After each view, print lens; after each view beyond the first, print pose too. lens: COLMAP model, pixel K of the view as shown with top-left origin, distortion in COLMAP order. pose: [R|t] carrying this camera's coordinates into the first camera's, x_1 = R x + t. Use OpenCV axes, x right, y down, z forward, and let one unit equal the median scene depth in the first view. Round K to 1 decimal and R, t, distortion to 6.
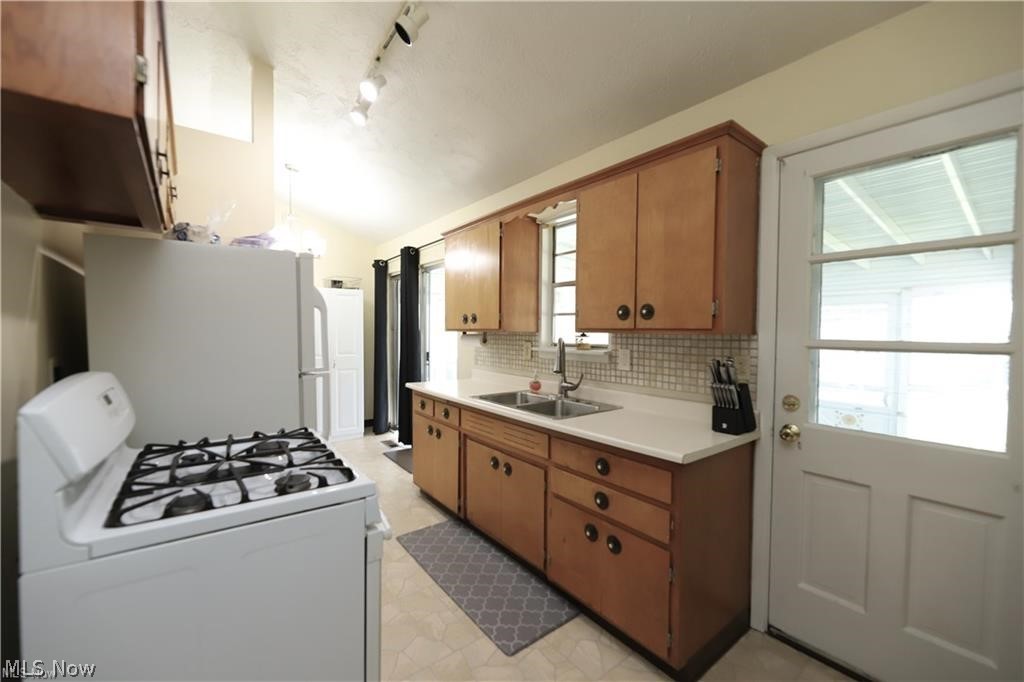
lens RADIAL K [[415.7, 0, 512.0], [0, 415.7, 341.0], [0, 0, 1]] dist [-0.007016, -0.000502]
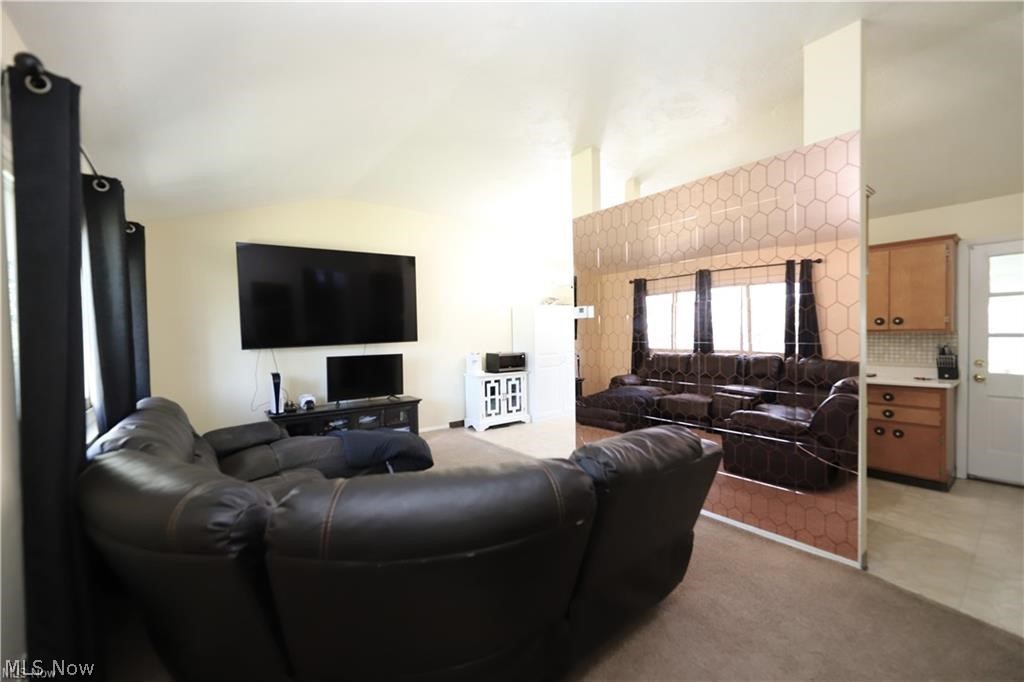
lens RADIAL K [[415.7, 0, 512.0], [0, 415.7, 341.0], [0, 0, 1]] dist [-0.007016, -0.000502]
pose [[0.999725, -0.023439, -0.000338, -1.546296], [0.023435, 0.999682, -0.009361, 0.000454], [0.000557, 0.009351, 0.999956, -0.990829]]
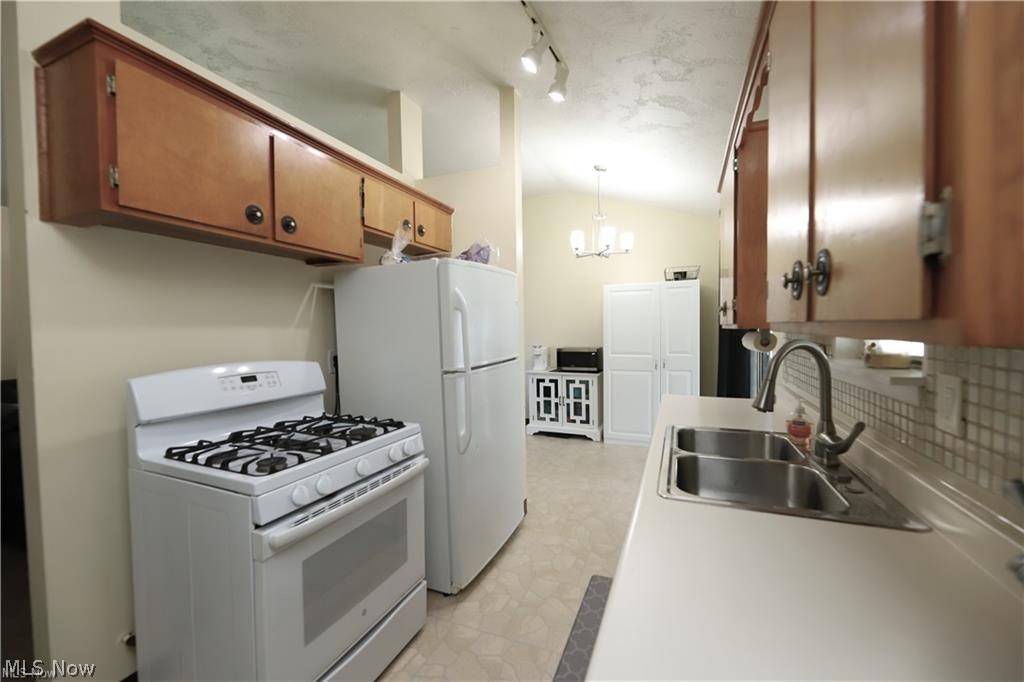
lens RADIAL K [[415.7, 0, 512.0], [0, 415.7, 341.0], [0, 0, 1]] dist [-0.007016, -0.000502]
pose [[0.491320, 0.016399, -0.870825, 0.587903], [-0.005880, 0.999862, 0.015511, -0.020381], [0.870959, -0.002500, 0.491349, 0.719075]]
